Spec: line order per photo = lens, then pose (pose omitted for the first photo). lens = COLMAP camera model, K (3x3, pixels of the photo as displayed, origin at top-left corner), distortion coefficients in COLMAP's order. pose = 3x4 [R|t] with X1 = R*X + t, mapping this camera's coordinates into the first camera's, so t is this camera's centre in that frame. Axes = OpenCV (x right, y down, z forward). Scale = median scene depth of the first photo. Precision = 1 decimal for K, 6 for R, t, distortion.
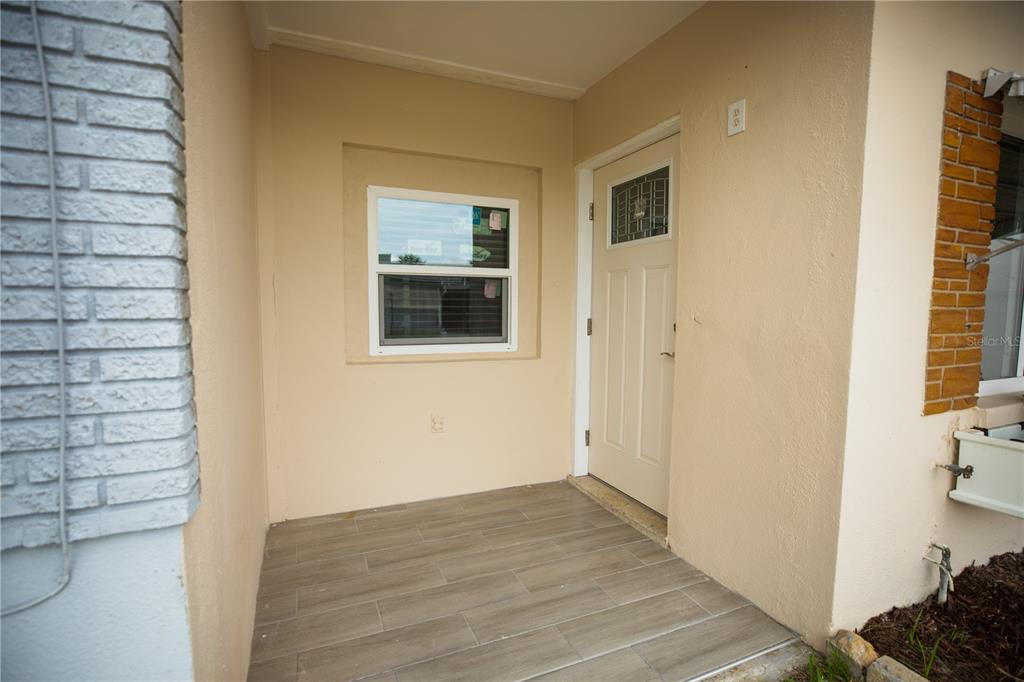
lens RADIAL K [[496.6, 0, 512.0], [0, 496.6, 341.0], [0, 0, 1]] dist [0.001315, 0.000562]
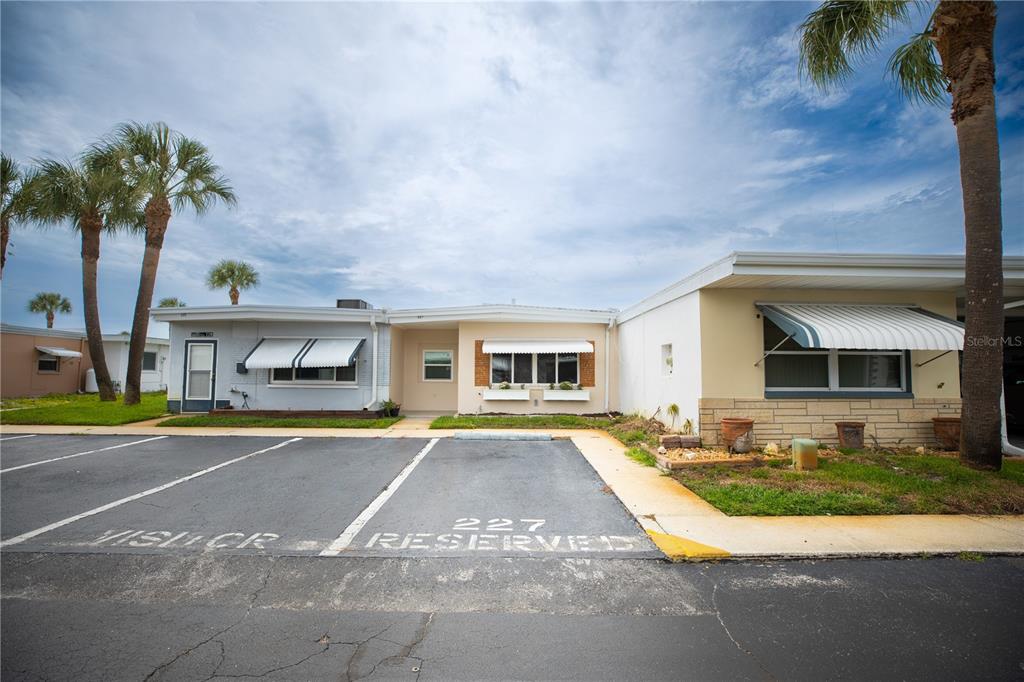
lens RADIAL K [[496.6, 0, 512.0], [0, 496.6, 341.0], [0, 0, 1]] dist [0.001315, 0.000562]
pose [[0.929477, -0.029777, -0.367675, 2.528746], [-0.025992, 0.988973, -0.145800, 0.347517], [0.367962, 0.145074, 0.918454, -3.531357]]
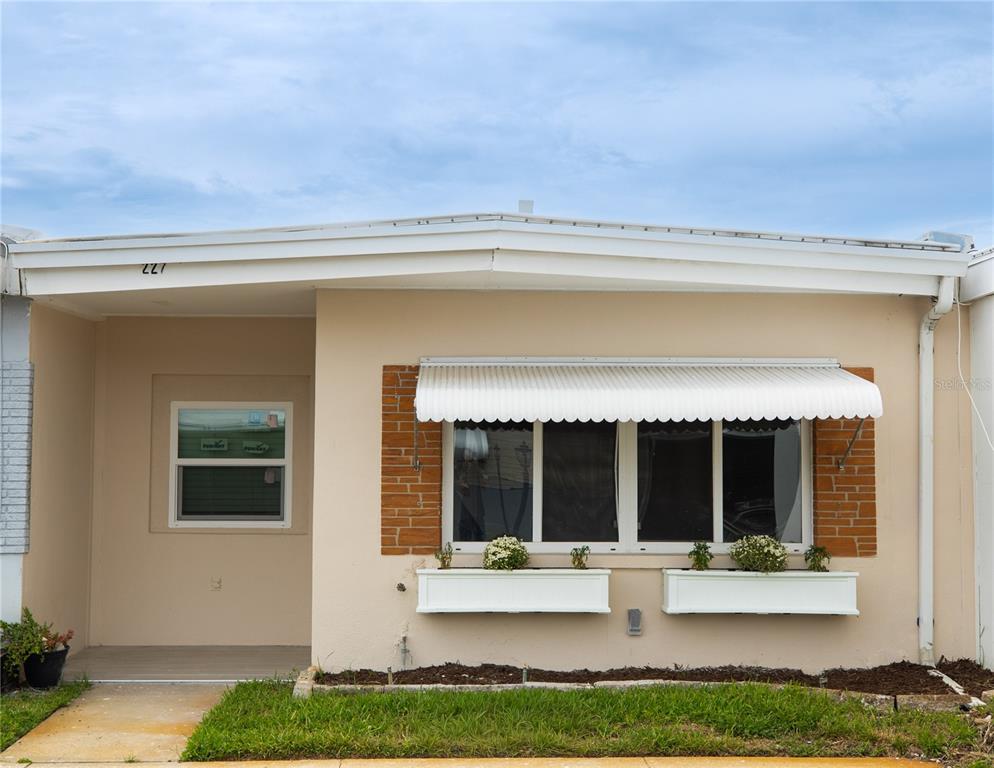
lens RADIAL K [[1500.1, 0, 497.0], [0, 1500.1, 384.0], [0, 0, 1]] dist [0.087801, 0.001863]
pose [[0.935760, -0.022278, -0.351933, 1.929338], [-0.023797, 0.991738, -0.126052, 0.133666], [0.351834, 0.126329, 0.927499, -2.435280]]
